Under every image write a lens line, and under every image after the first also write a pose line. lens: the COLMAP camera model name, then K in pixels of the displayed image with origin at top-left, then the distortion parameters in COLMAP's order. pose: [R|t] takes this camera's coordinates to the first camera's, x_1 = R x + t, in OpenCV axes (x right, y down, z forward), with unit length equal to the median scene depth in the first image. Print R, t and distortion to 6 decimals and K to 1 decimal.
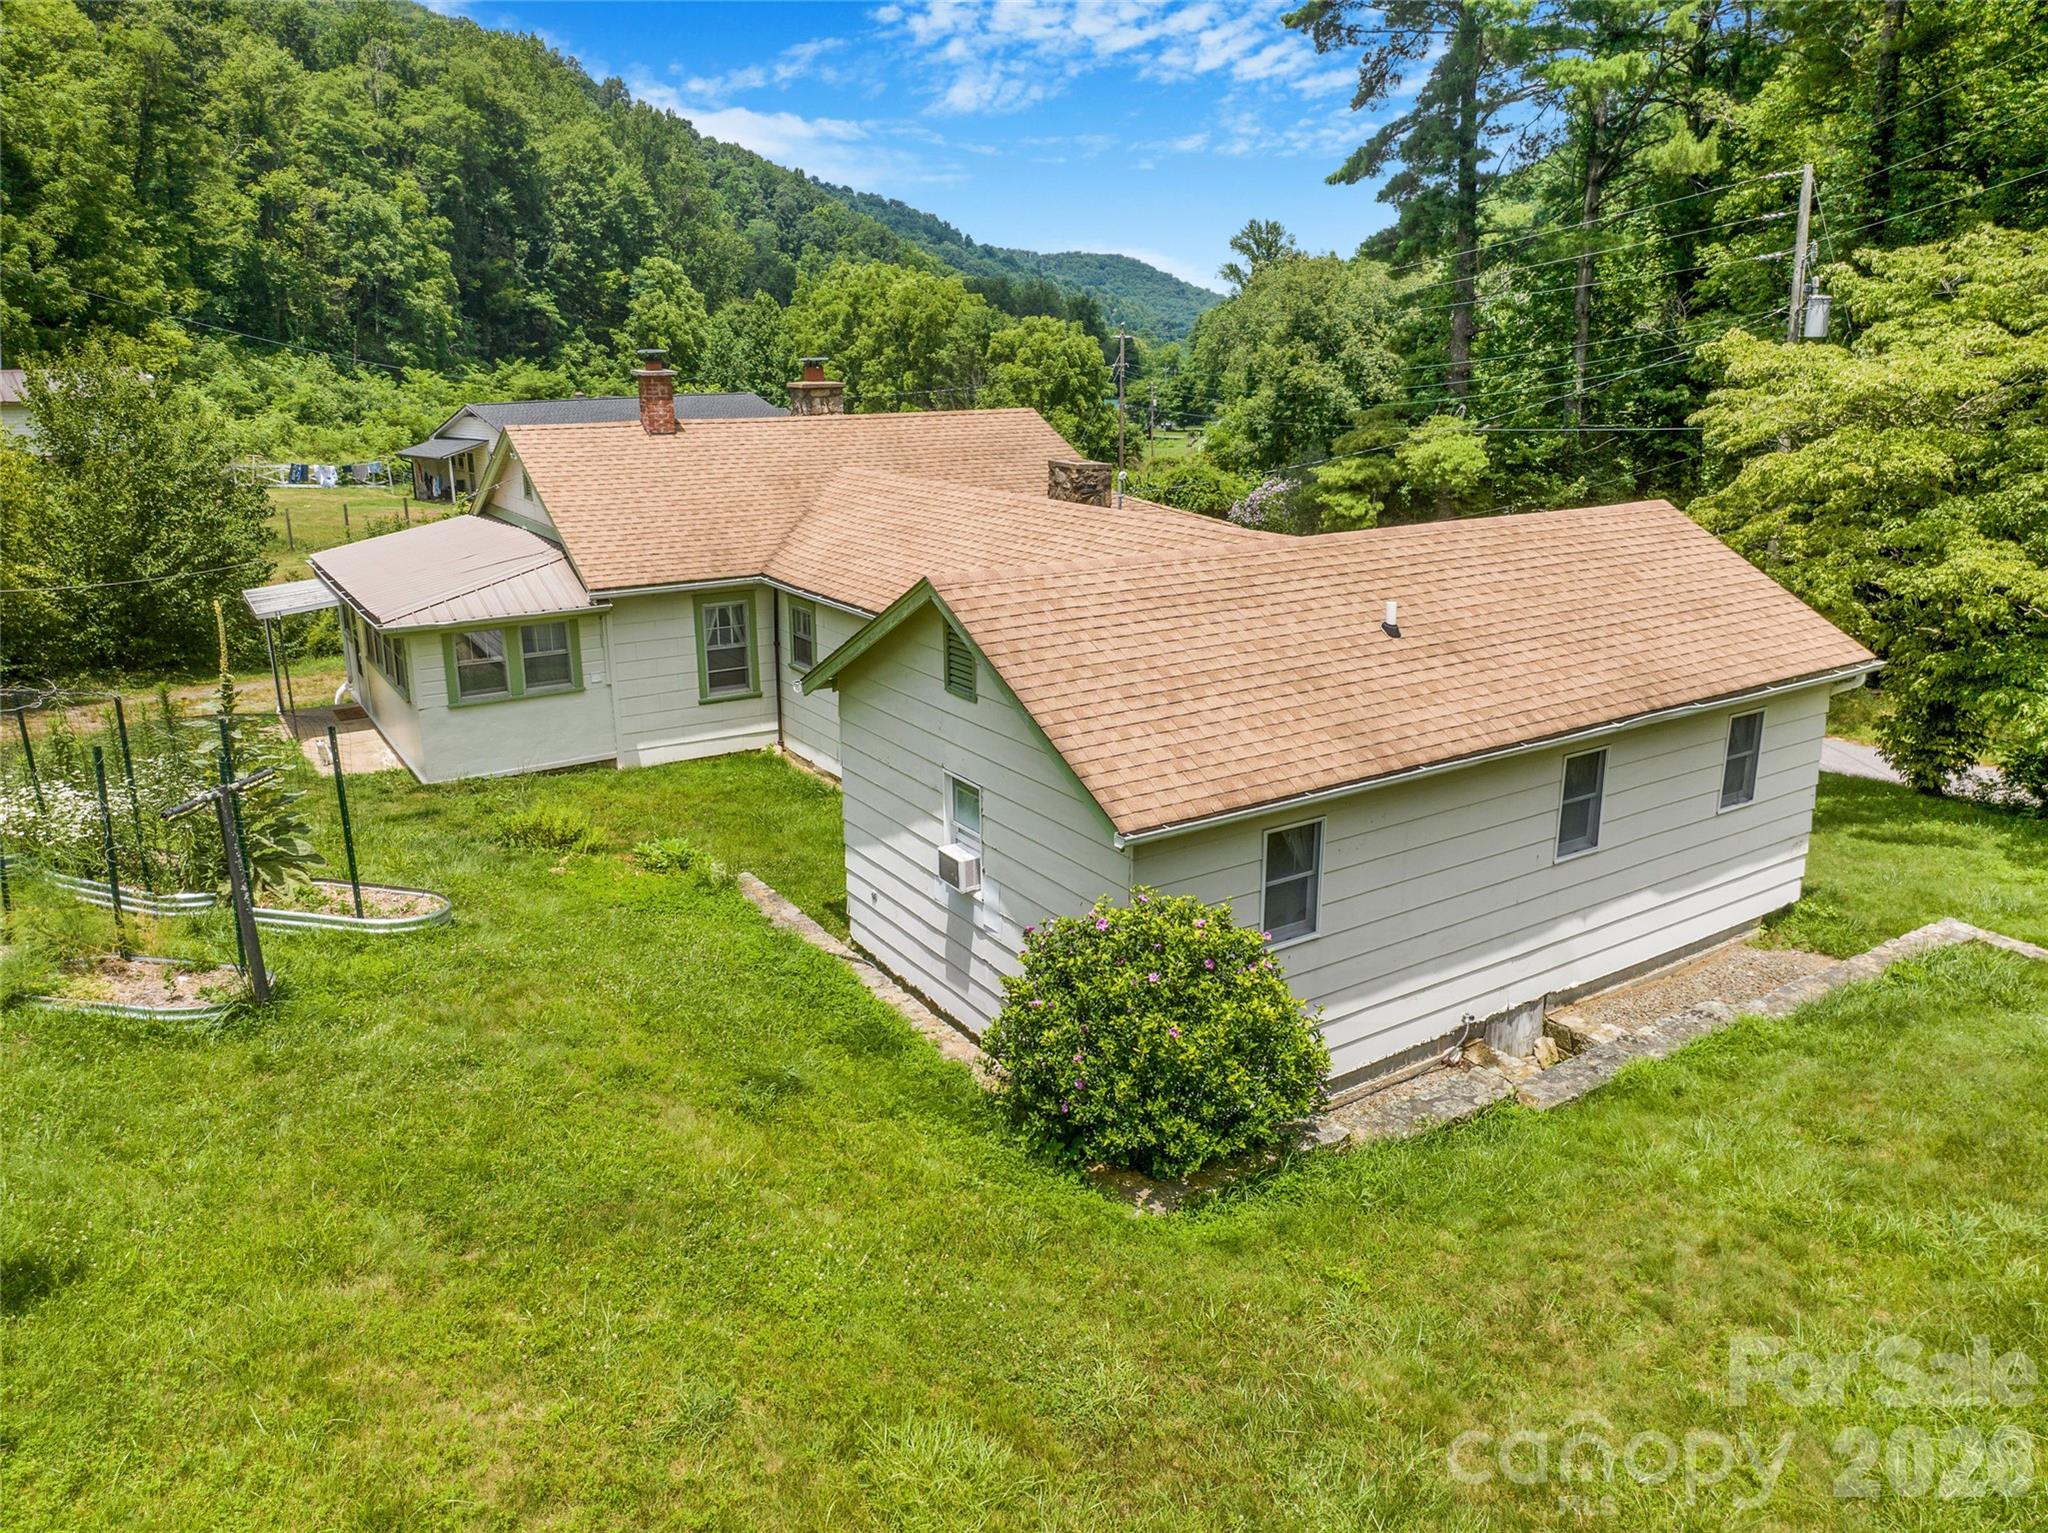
lens RADIAL K [[1411.0, 0, 1027.9], [0, 1411.0, 694.3], [0, 0, 1]] dist [-0.007833, -0.002732]
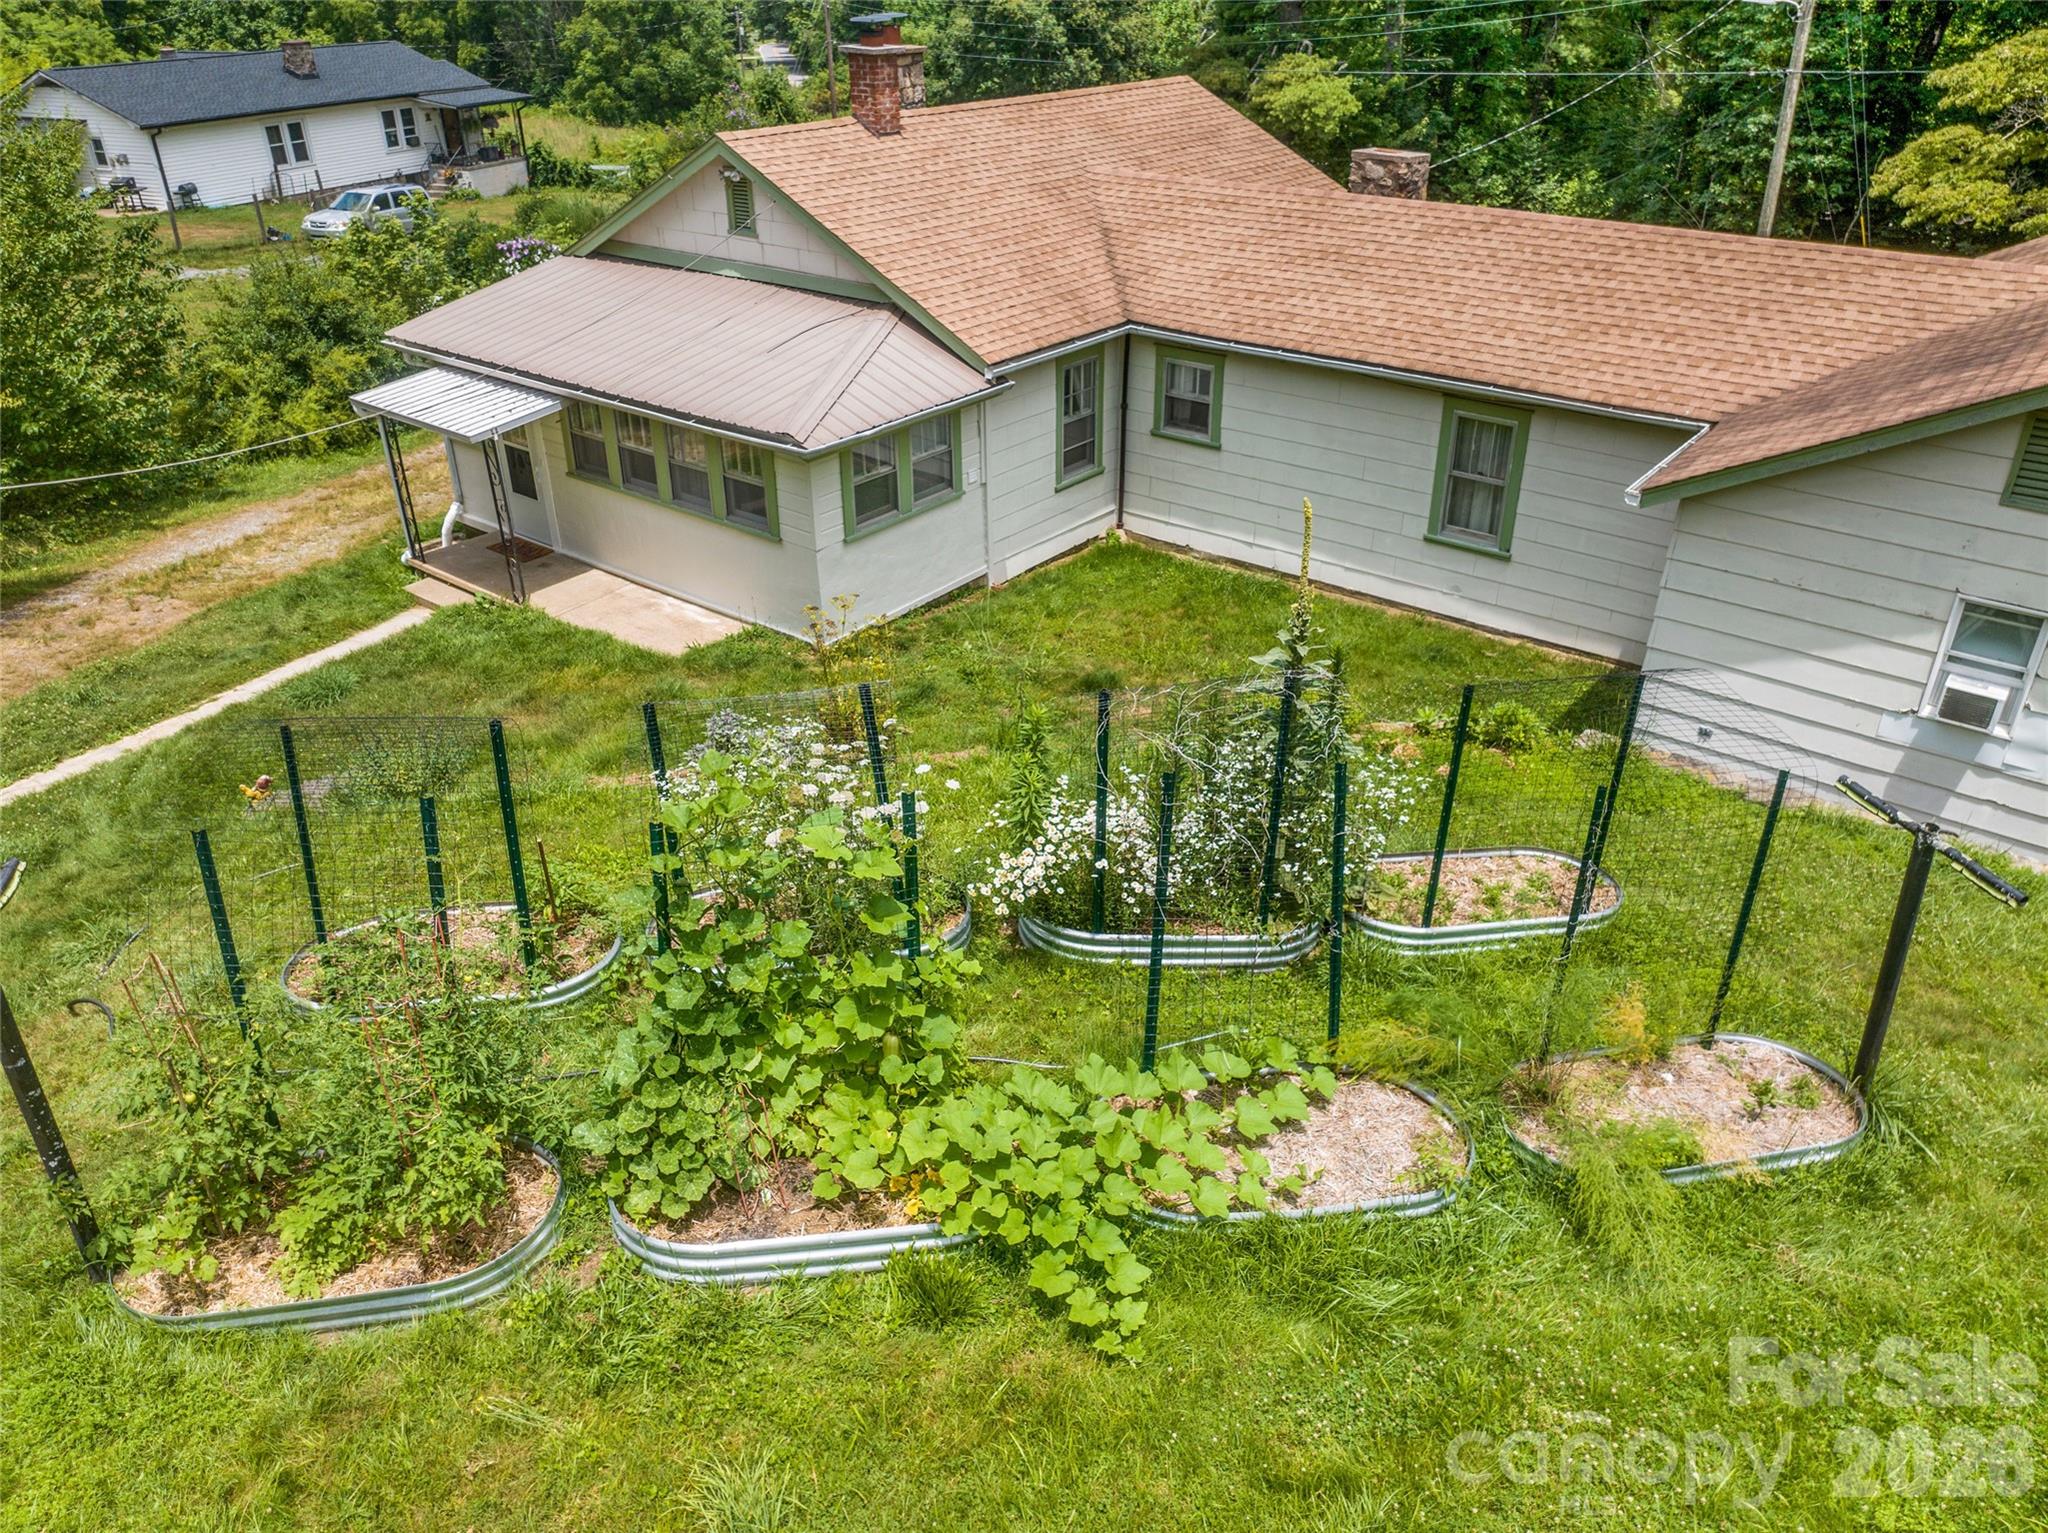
lens RADIAL K [[1411.0, 0, 1027.9], [0, 1411.0, 694.3], [0, 0, 1]] dist [-0.007833, -0.002732]
pose [[0.946875, -0.152689, 0.283045, -0.494038], [0.080398, 0.964547, 0.251367, -0.085907], [-0.311391, -0.215257, 0.925581, 0.224735]]
